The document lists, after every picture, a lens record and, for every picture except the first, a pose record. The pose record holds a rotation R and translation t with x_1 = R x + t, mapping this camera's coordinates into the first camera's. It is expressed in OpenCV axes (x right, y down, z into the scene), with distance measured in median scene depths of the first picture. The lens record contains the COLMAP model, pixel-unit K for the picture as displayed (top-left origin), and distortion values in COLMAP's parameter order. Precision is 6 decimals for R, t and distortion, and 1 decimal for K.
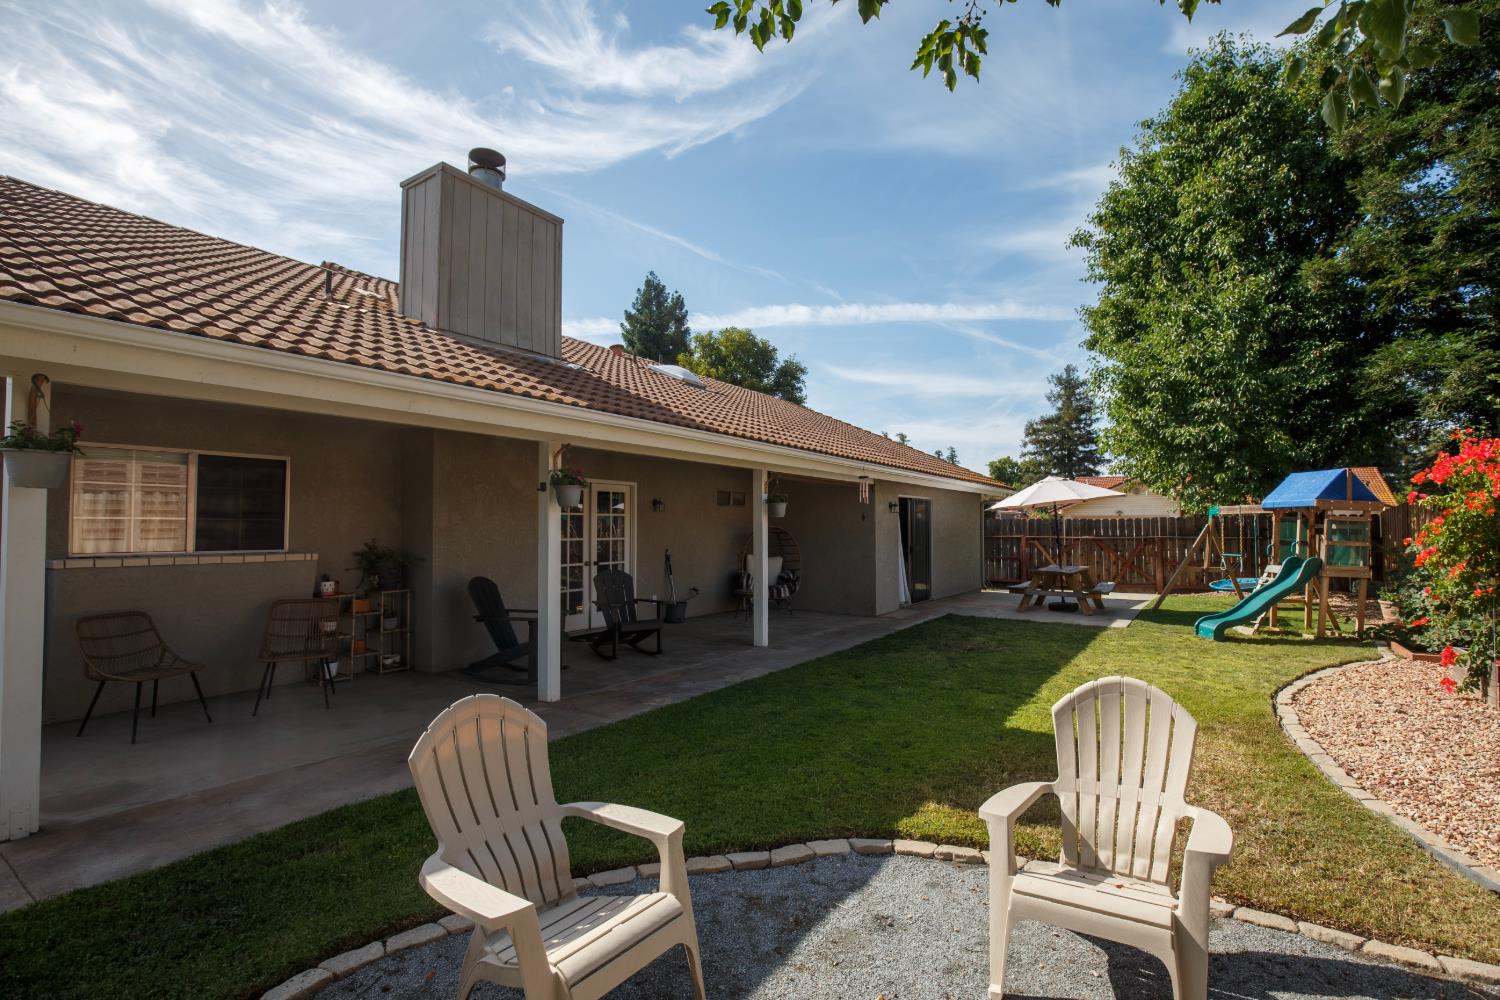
lens RADIAL K [[687.3, 0, 759.6], [0, 687.3, 504.3], [0, 0, 1]] dist [-0.032673, 0.005401]
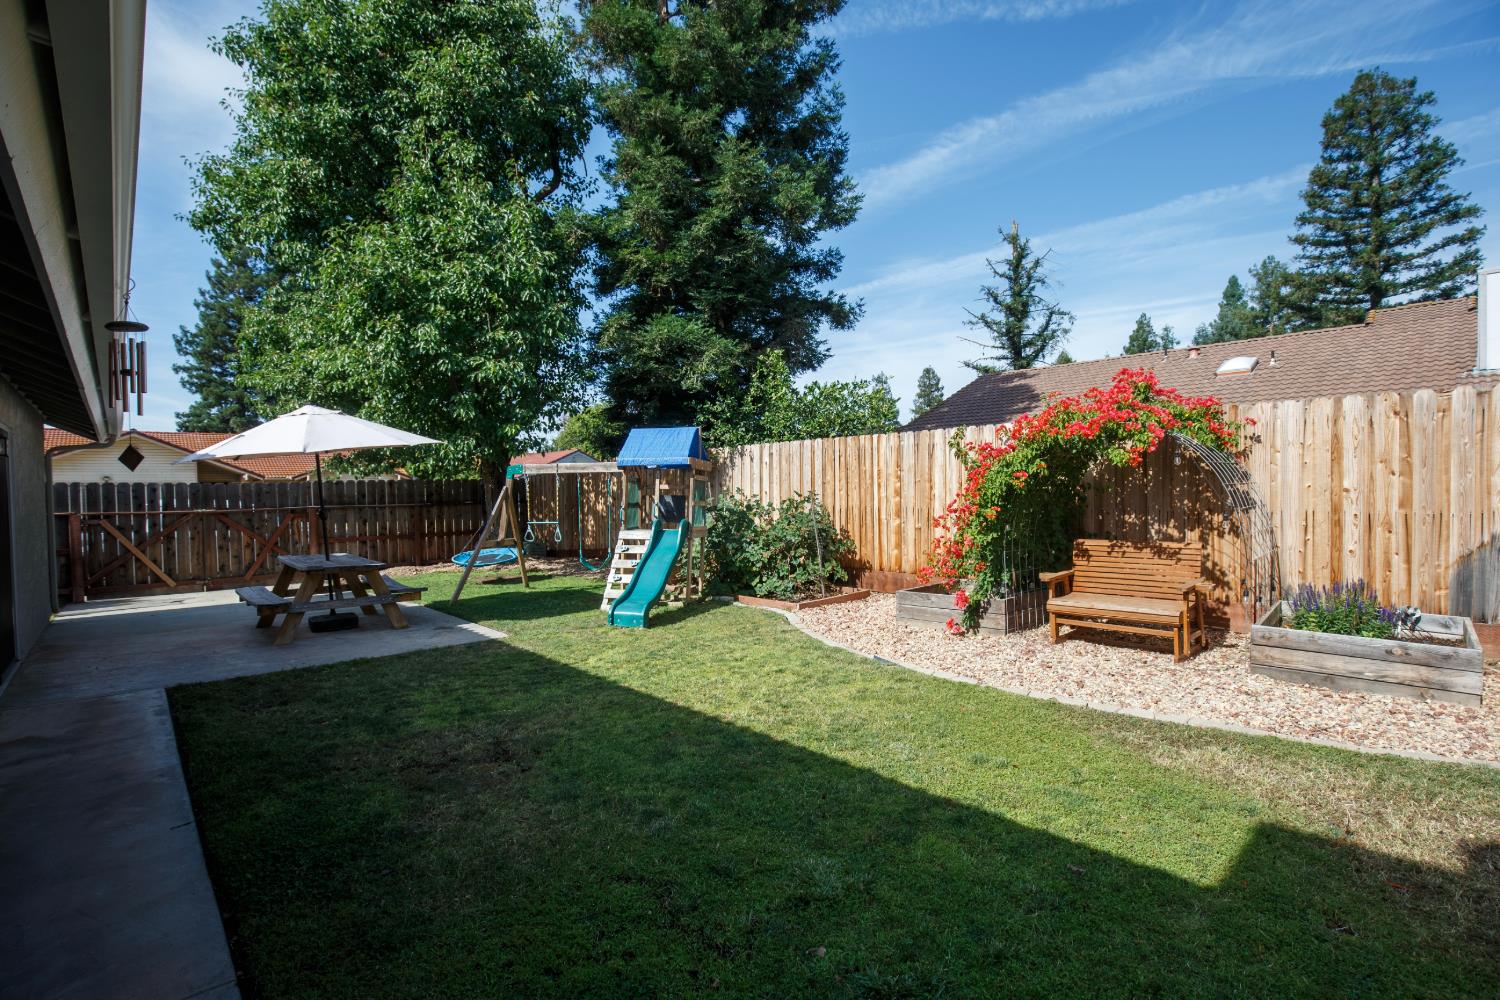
lens RADIAL K [[687.3, 0, 767.1], [0, 687.3, 501.6], [0, 0, 1]] dist [-0.032673, 0.005401]
pose [[0.212800, -0.022115, 0.976845, -0.042419], [-0.017005, 0.999509, 0.026333, 0.013249], [-0.976948, -0.022215, 0.212320, 0.333680]]
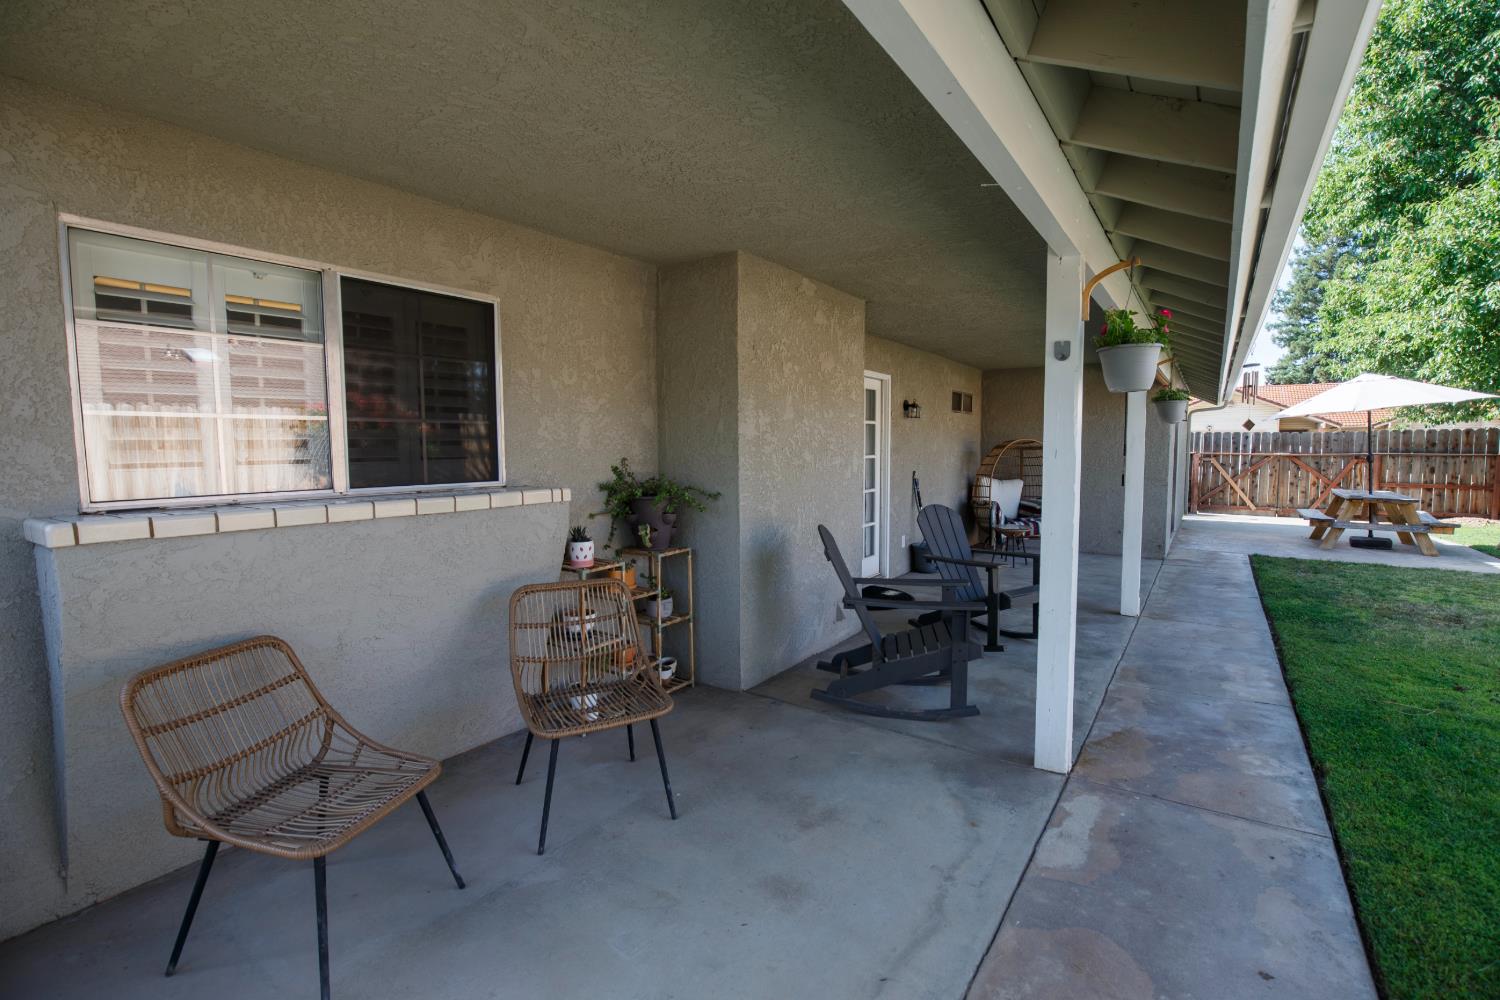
lens RADIAL K [[687.3, 0, 757.5], [0, 687.3, 501.3], [0, 0, 1]] dist [-0.032673, 0.005401]
pose [[0.999990, -0.003910, -0.001970, -0.171280], [0.004111, 0.993317, 0.115346, 0.007685], [0.001506, -0.115353, 0.993323, 0.163840]]
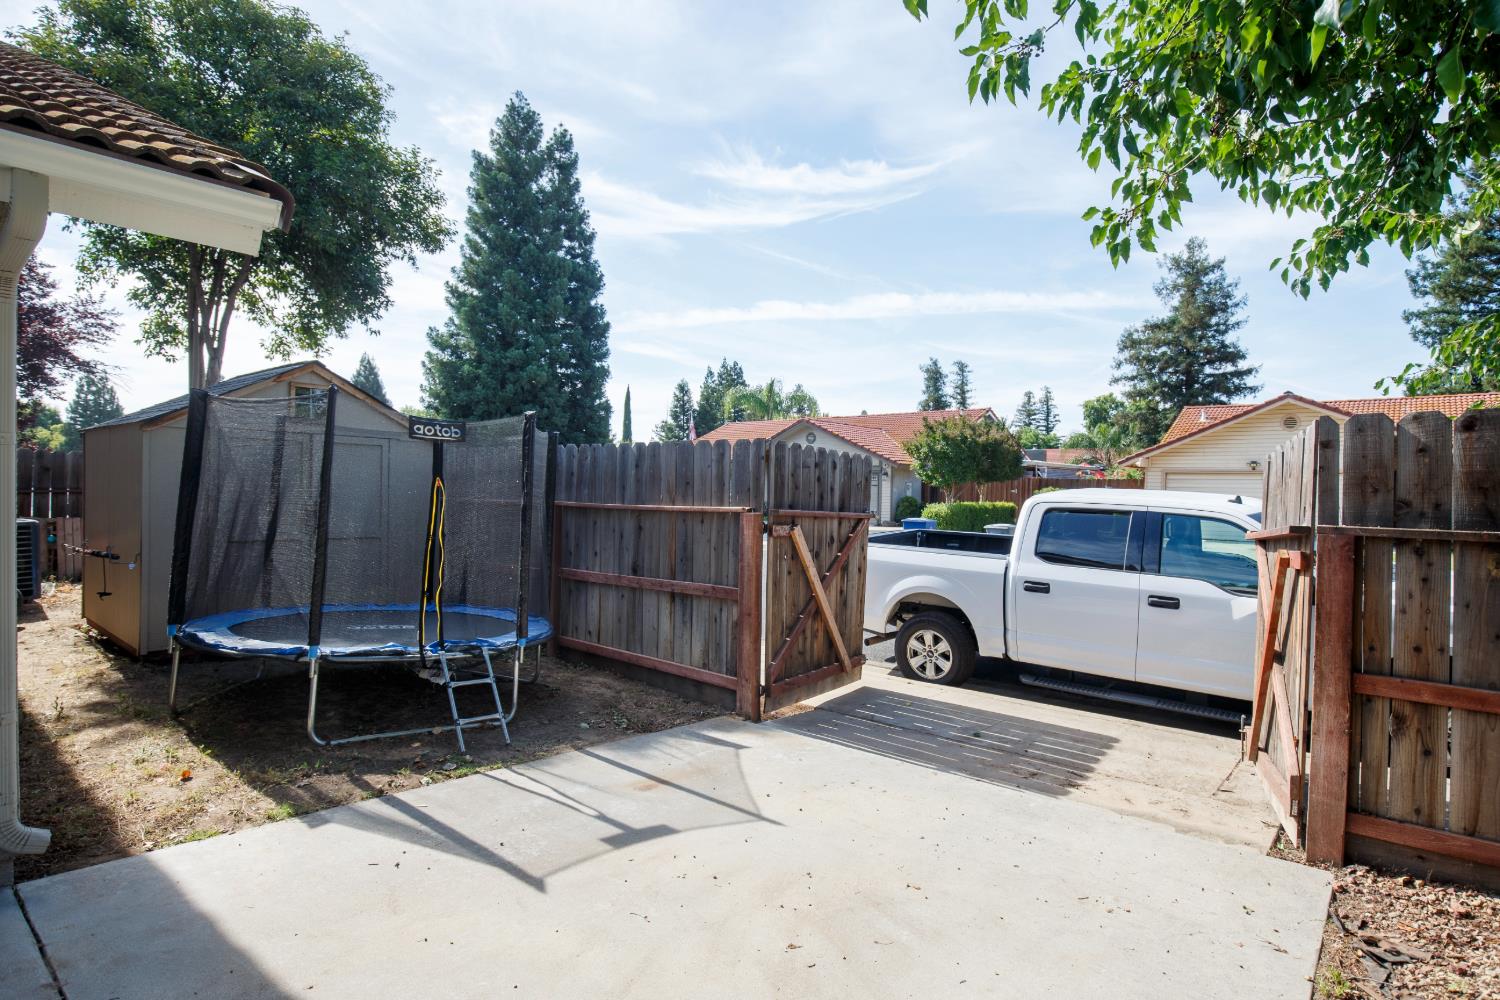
lens RADIAL K [[788.5, 0, 762.9], [0, 788.5, 492.0], [0, 0, 1]] dist [-0.015705, 0.001467]
pose [[0.994794, 0.015345, -0.100745, 0.451038], [-0.011669, 0.999248, 0.036985, 0.032546], [0.101237, -0.035617, 0.994225, 0.768973]]
